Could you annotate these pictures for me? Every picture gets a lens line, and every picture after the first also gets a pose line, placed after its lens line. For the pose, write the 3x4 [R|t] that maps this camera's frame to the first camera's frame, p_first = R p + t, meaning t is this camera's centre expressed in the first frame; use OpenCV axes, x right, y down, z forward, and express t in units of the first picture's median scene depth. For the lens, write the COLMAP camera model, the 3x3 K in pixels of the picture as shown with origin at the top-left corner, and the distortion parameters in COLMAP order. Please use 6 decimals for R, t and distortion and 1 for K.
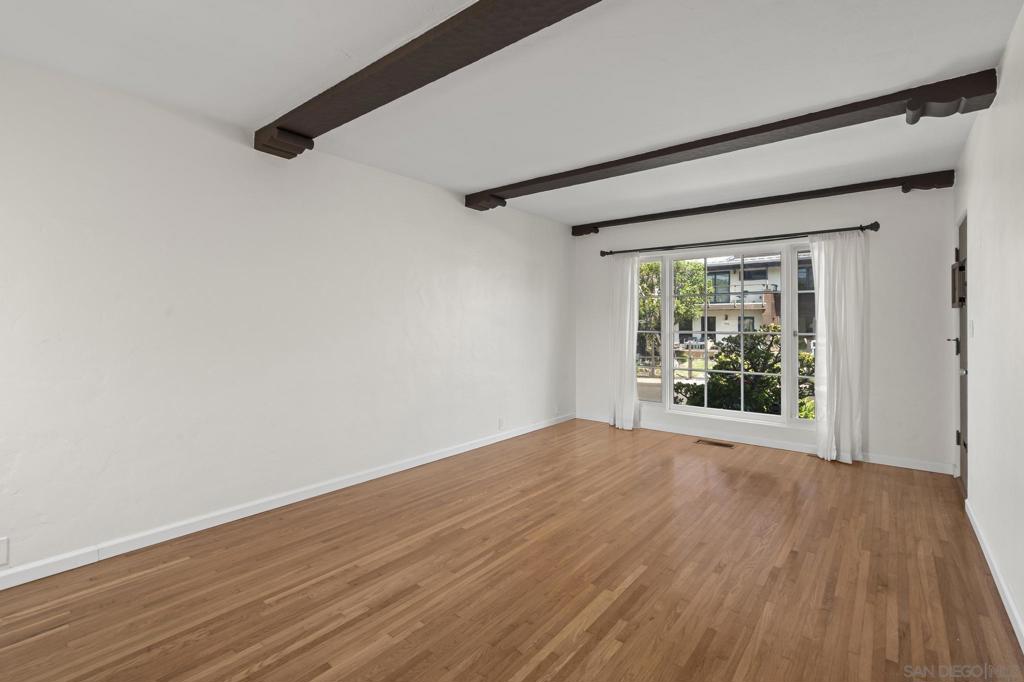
lens RADIAL K [[464.1, 0, 505.1], [0, 464.1, 320.4], [0, 0, 1]] dist [-0.012664, 0.002681]
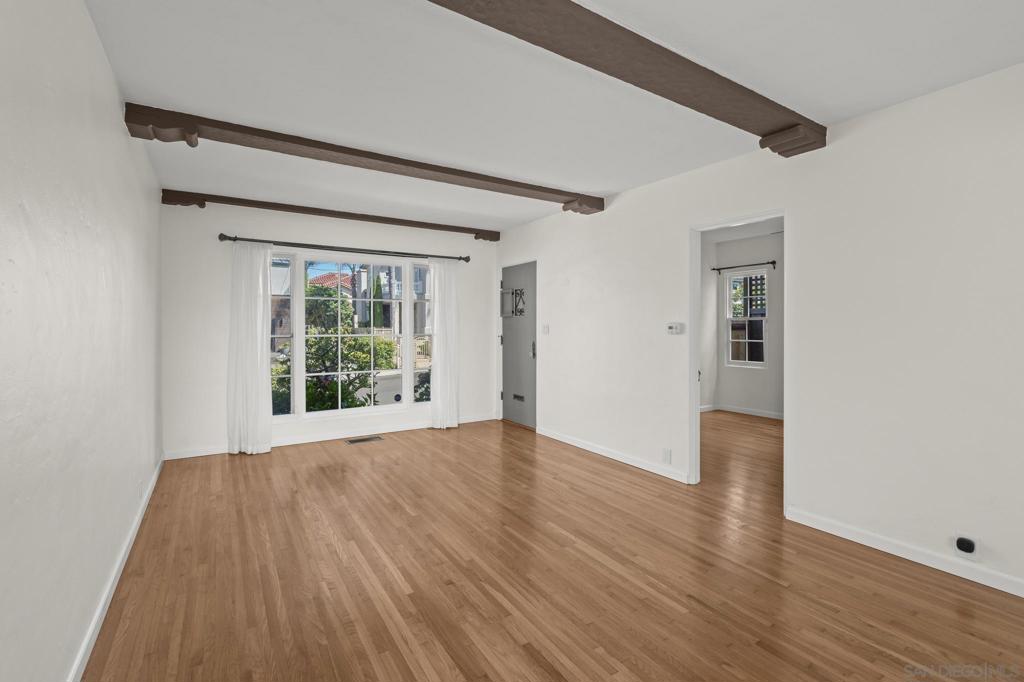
lens RADIAL K [[464.1, 0, 512.2], [0, 464.1, 325.6], [0, 0, 1]] dist [-0.012664, 0.002681]
pose [[0.302751, -0.001975, 0.953068, -0.562174], [-0.003645, 0.999988, 0.003230, -0.000279], [-0.953063, -0.004451, 0.302740, 0.442505]]
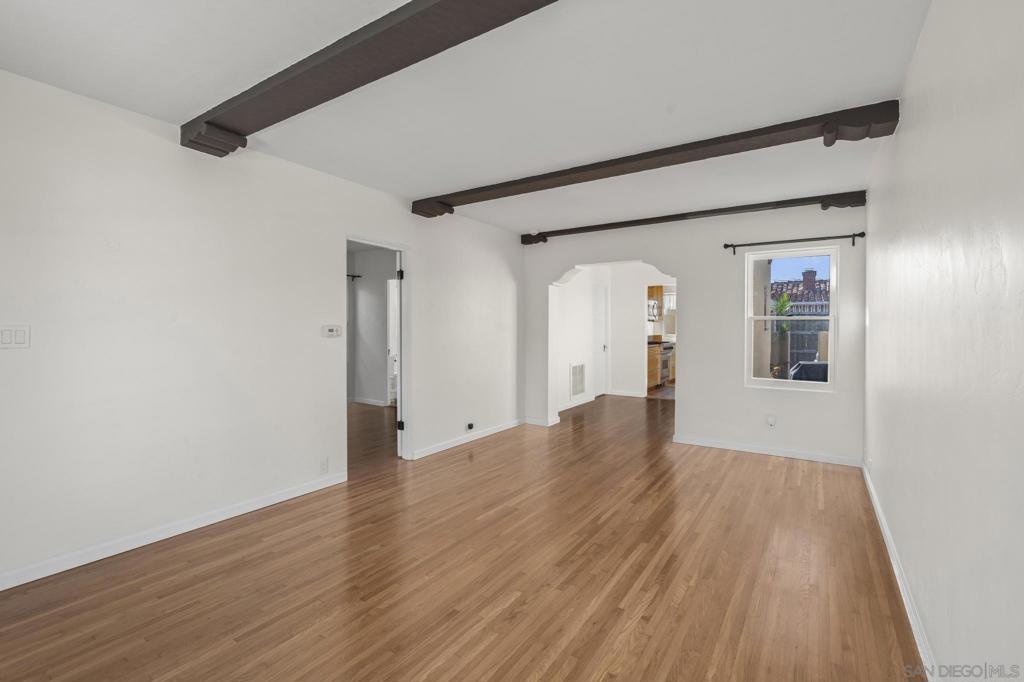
lens RADIAL K [[464.1, 0, 507.1], [0, 464.1, 333.4], [0, 0, 1]] dist [-0.012664, 0.002681]
pose [[-0.994460, -0.002309, -0.105087, 0.218544], [-0.003260, 0.999955, 0.008881, 0.002634], [0.105062, 0.009175, -0.994423, 1.404964]]
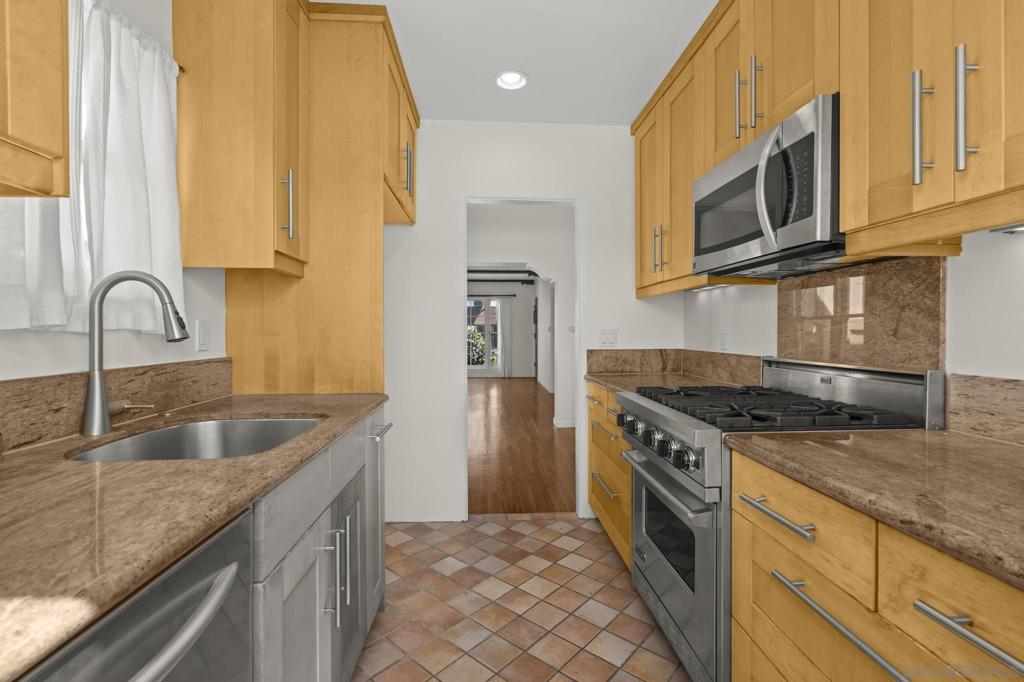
lens RADIAL K [[464.1, 0, 512.2], [0, 464.1, 334.0], [0, 0, 1]] dist [-0.012664, 0.002681]
pose [[0.733354, -0.009375, 0.679782, -1.264064], [0.000600, 0.999913, 0.013142, 0.002357], [-0.679846, -0.009230, 0.733296, -1.201820]]
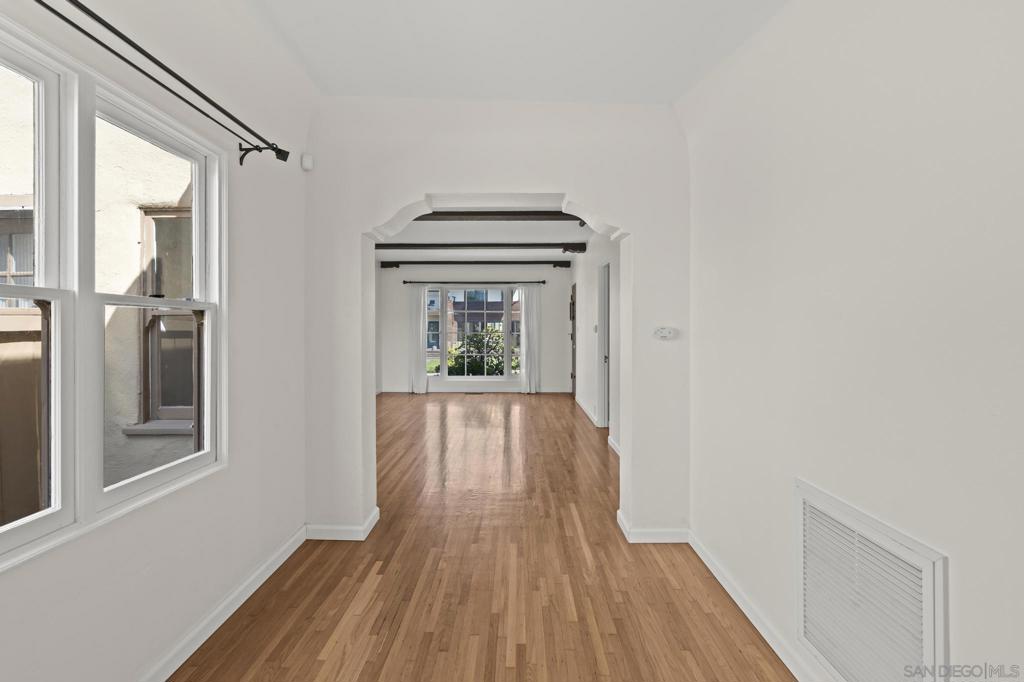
lens RADIAL K [[464.1, 0, 514.1], [0, 464.1, 326.2], [0, 0, 1]] dist [-0.012664, 0.002681]
pose [[0.775534, -0.003418, 0.631297, -0.706523], [0.000636, 0.999989, 0.004633, -0.007873], [-0.631306, -0.003192, 0.775527, -0.624112]]
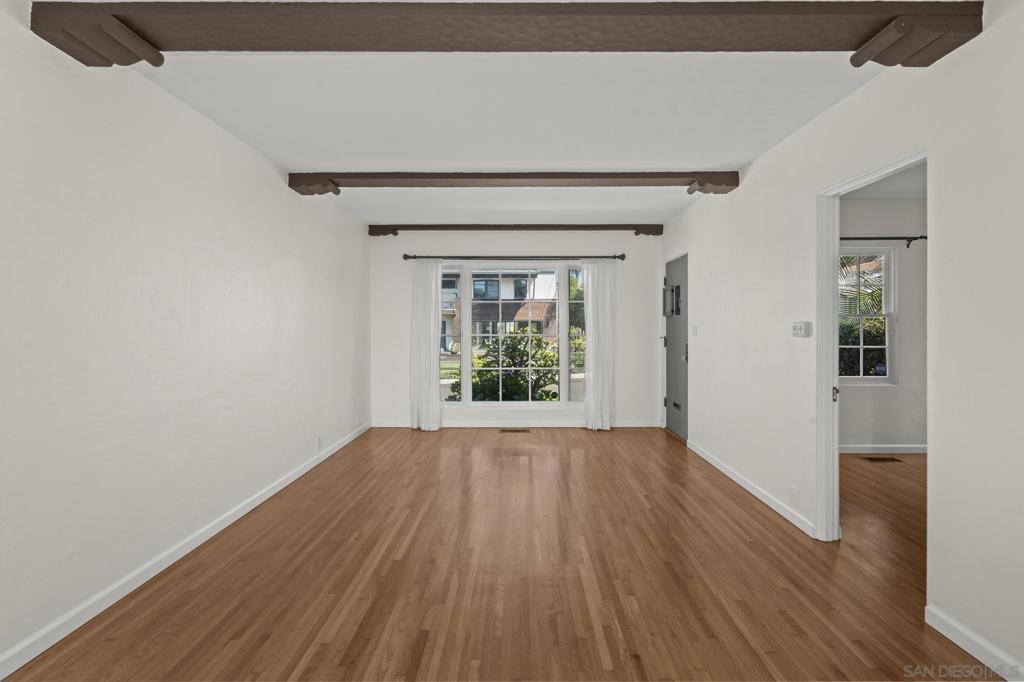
lens RADIAL K [[464.1, 0, 514.2], [0, 464.1, 324.7], [0, 0, 1]] dist [-0.012664, 0.002681]
pose [[0.775667, -0.000499, 0.631142, -0.345399], [0.000236, 1.000000, 0.000501, -0.000005], [-0.631142, -0.000240, 0.775667, 0.127025]]
